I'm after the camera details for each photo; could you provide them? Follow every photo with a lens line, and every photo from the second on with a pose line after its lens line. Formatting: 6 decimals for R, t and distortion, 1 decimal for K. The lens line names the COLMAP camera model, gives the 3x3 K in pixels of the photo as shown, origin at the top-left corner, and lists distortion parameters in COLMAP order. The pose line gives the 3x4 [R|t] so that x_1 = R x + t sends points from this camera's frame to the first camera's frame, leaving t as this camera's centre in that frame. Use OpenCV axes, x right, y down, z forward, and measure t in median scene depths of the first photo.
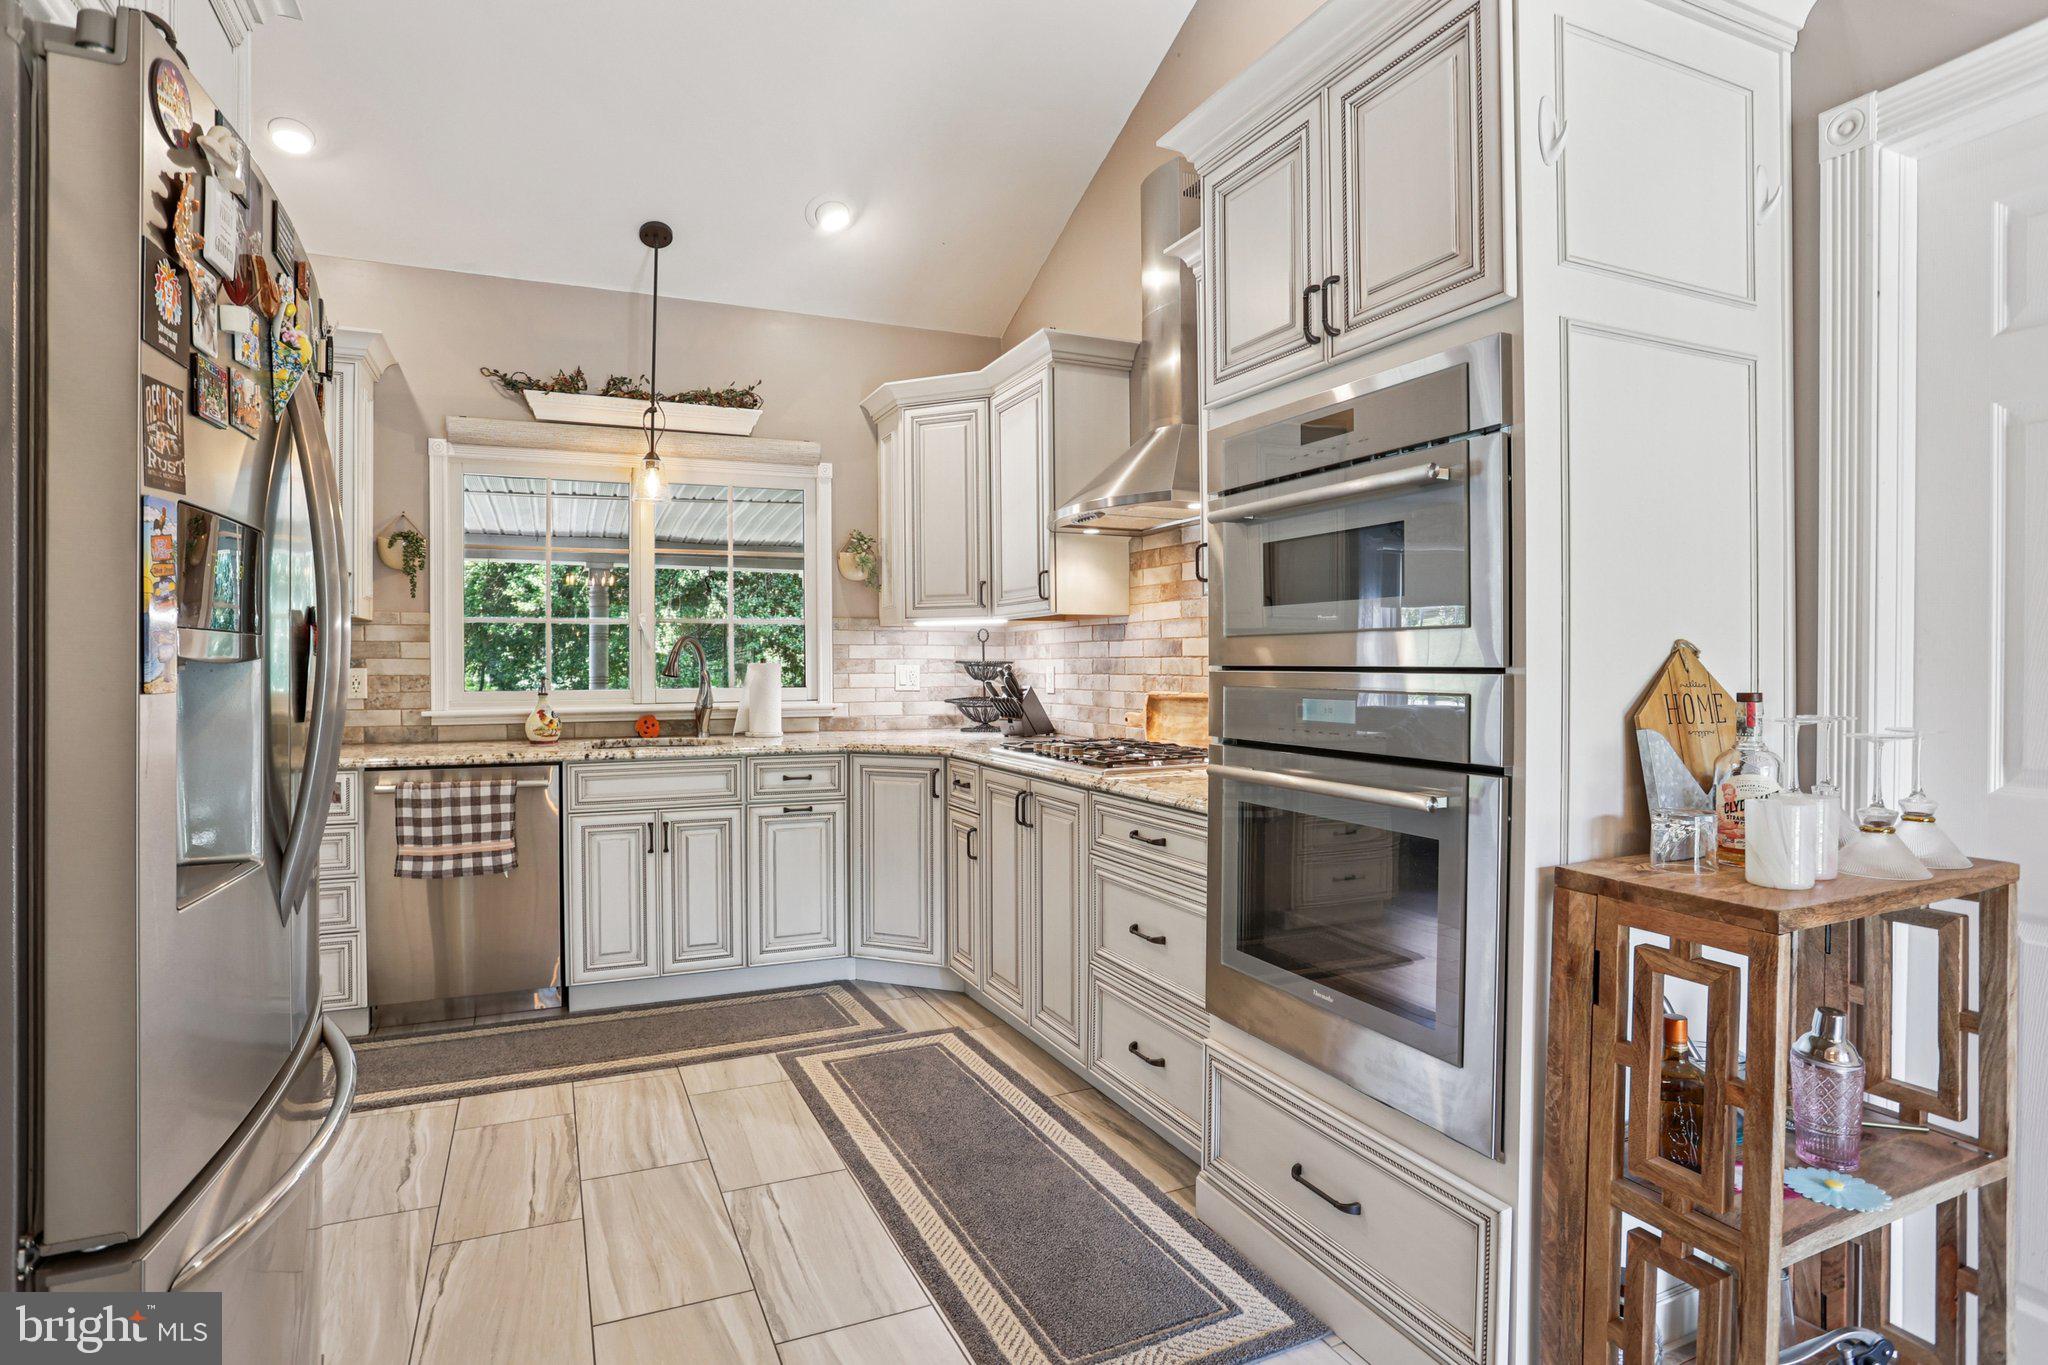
lens RADIAL K [[1062.5, 0, 1025.7], [0, 1062.5, 666.2], [0, 0, 1]] dist [-0.070712, 0.030248]
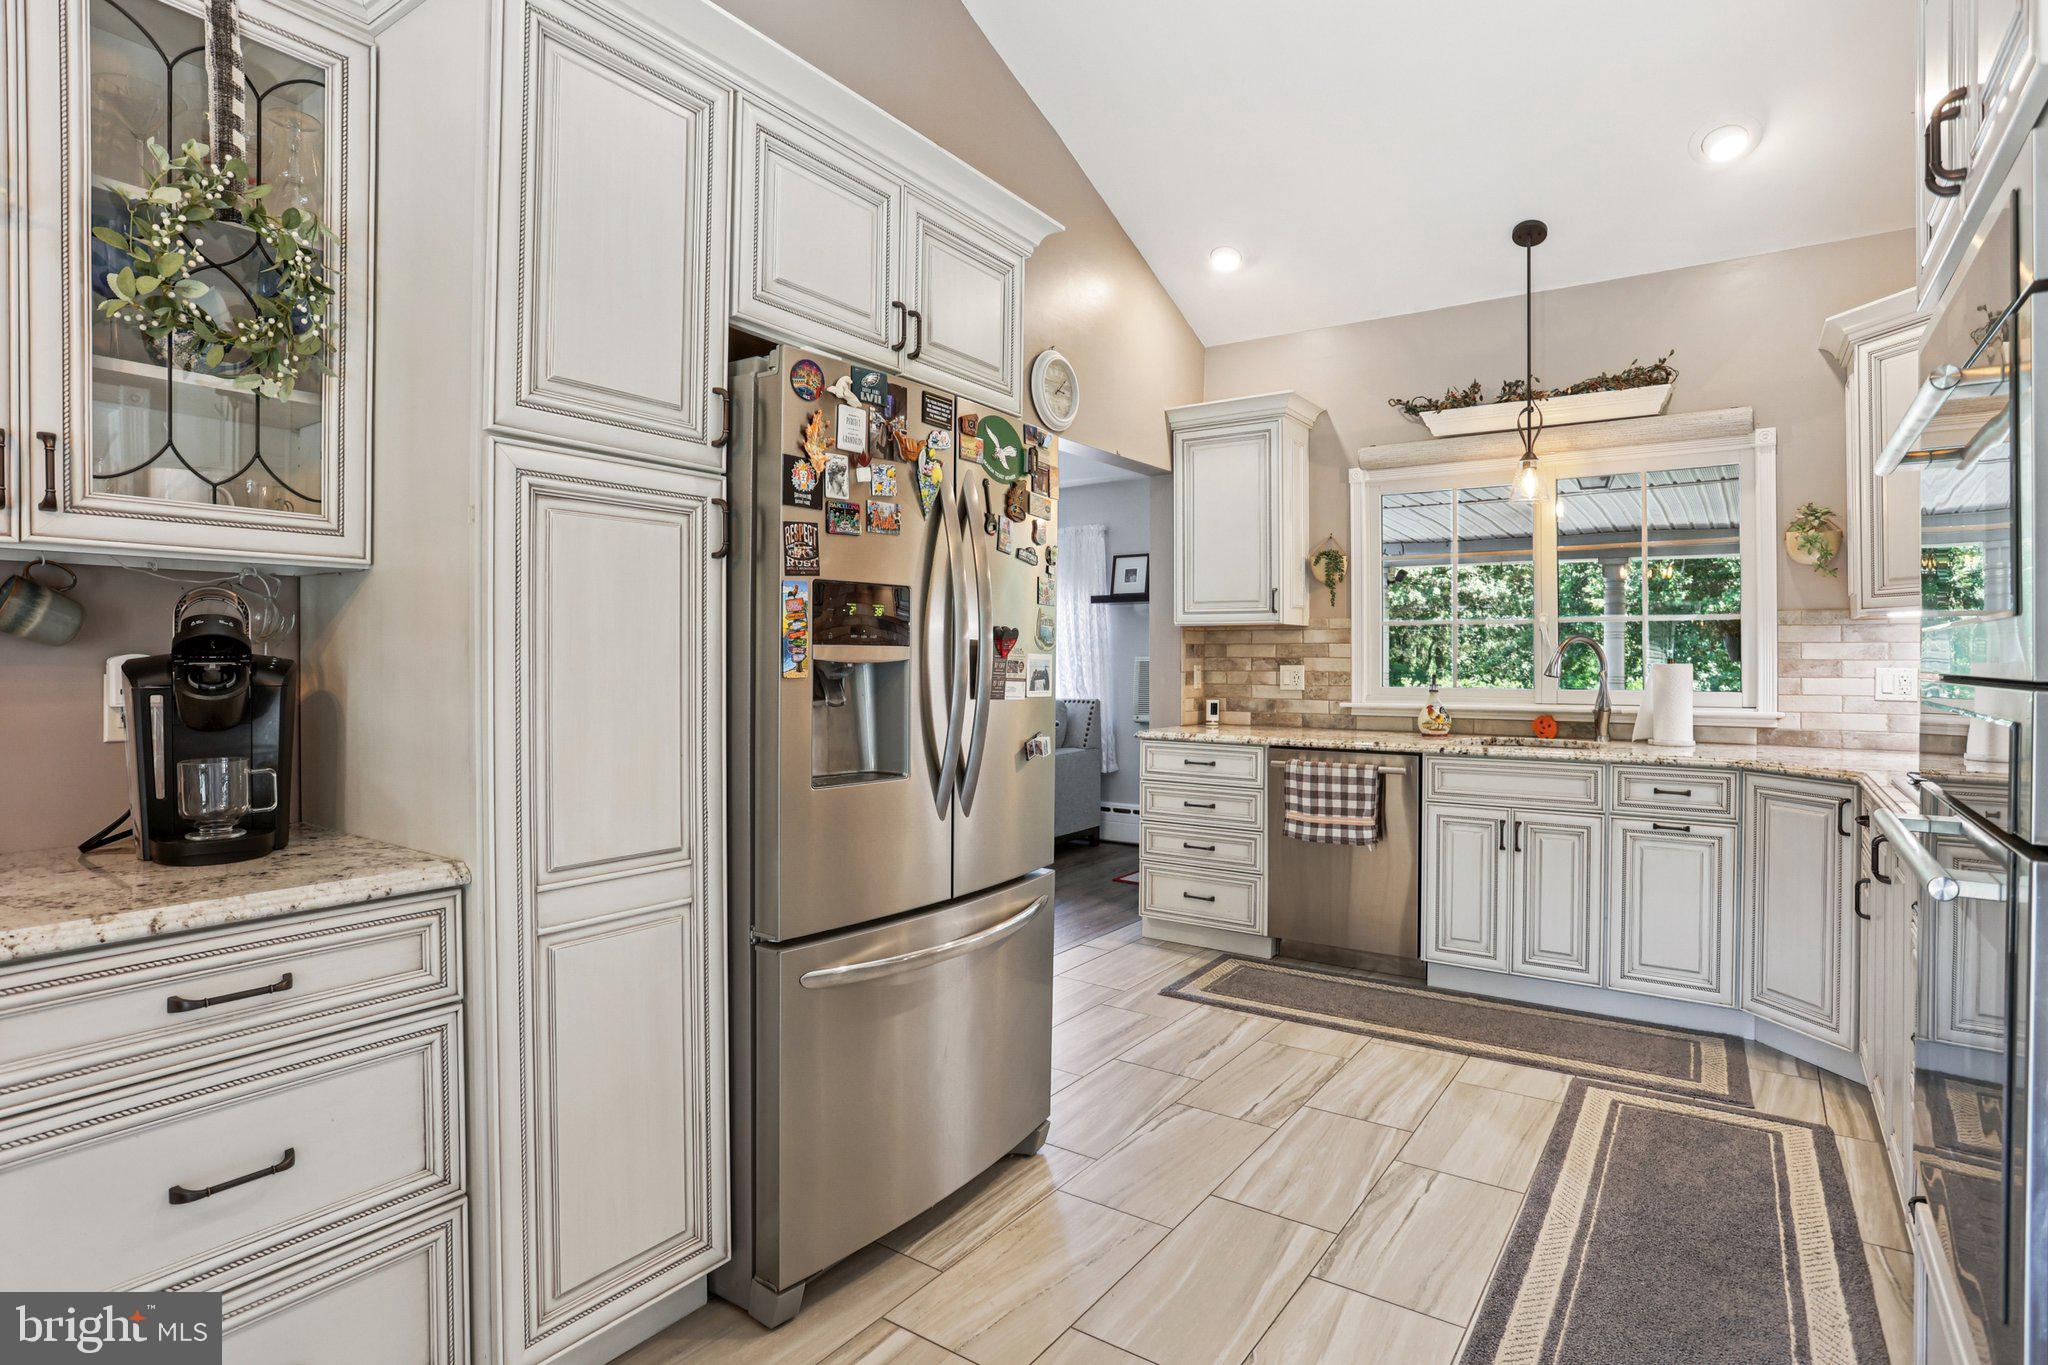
lens RADIAL K [[1062.5, 0, 1000.1], [0, 1062.5, 664.8], [0, 0, 1]] dist [-0.070712, 0.030248]
pose [[0.498889, 0.009311, -0.866616, 0.268855], [-0.008060, 0.999949, 0.006103, -0.003413], [0.866629, 0.003941, 0.498938, 0.072911]]
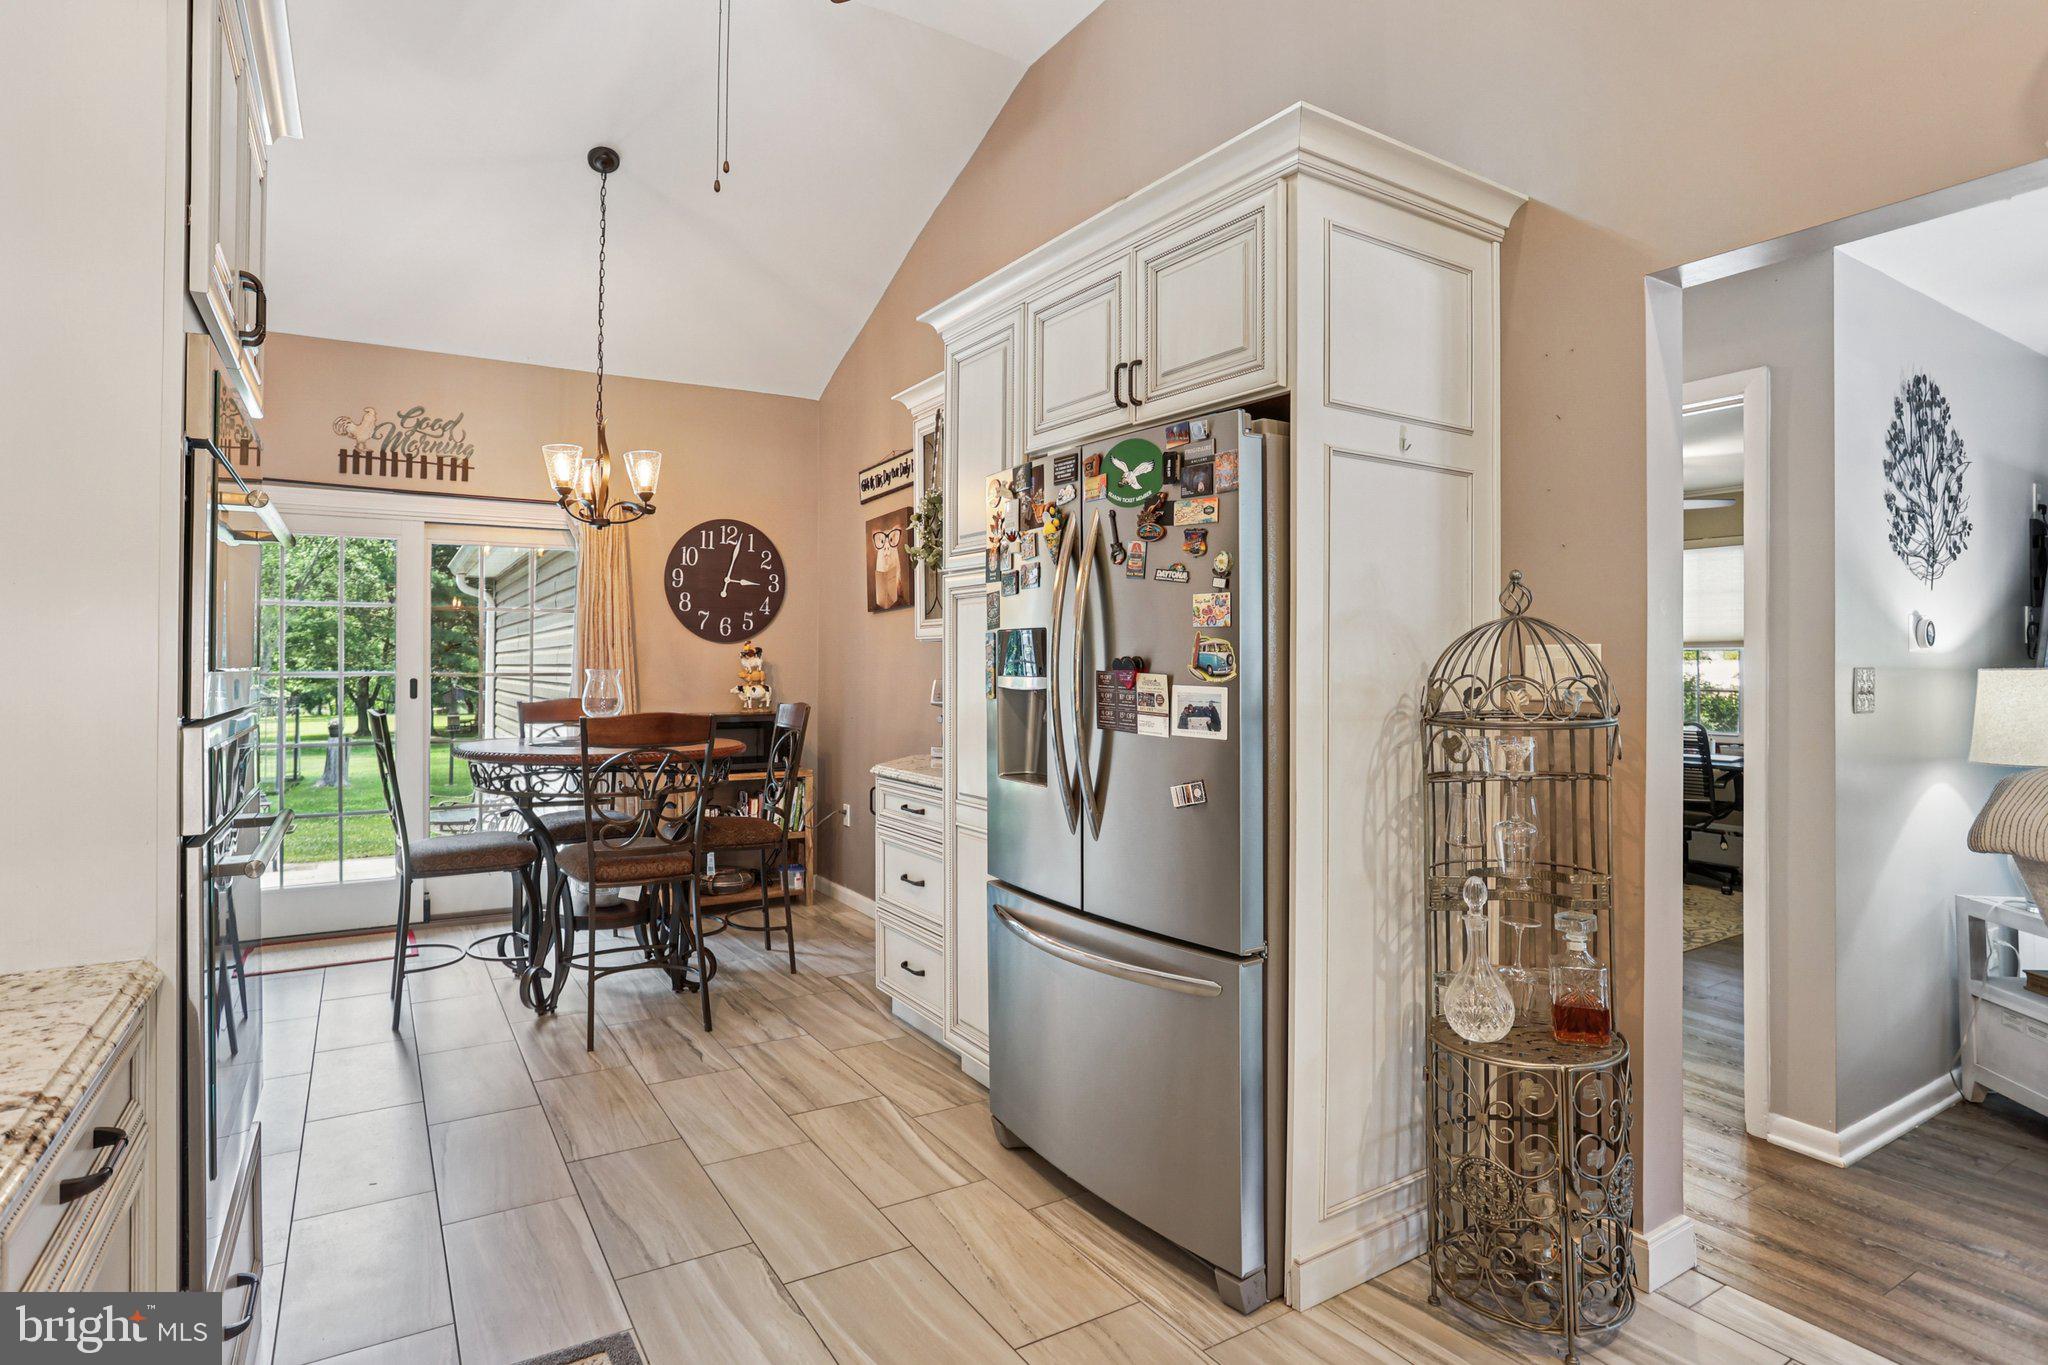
lens RADIAL K [[1062.5, 0, 980.6], [0, 1062.5, 642.8], [0, 0, 1]] dist [-0.070712, 0.030248]
pose [[-0.994944, 0.004530, -0.100333, -0.118605], [0.006172, 0.999852, -0.016057, -0.020343], [0.100246, -0.016595, -0.994824, 0.949665]]
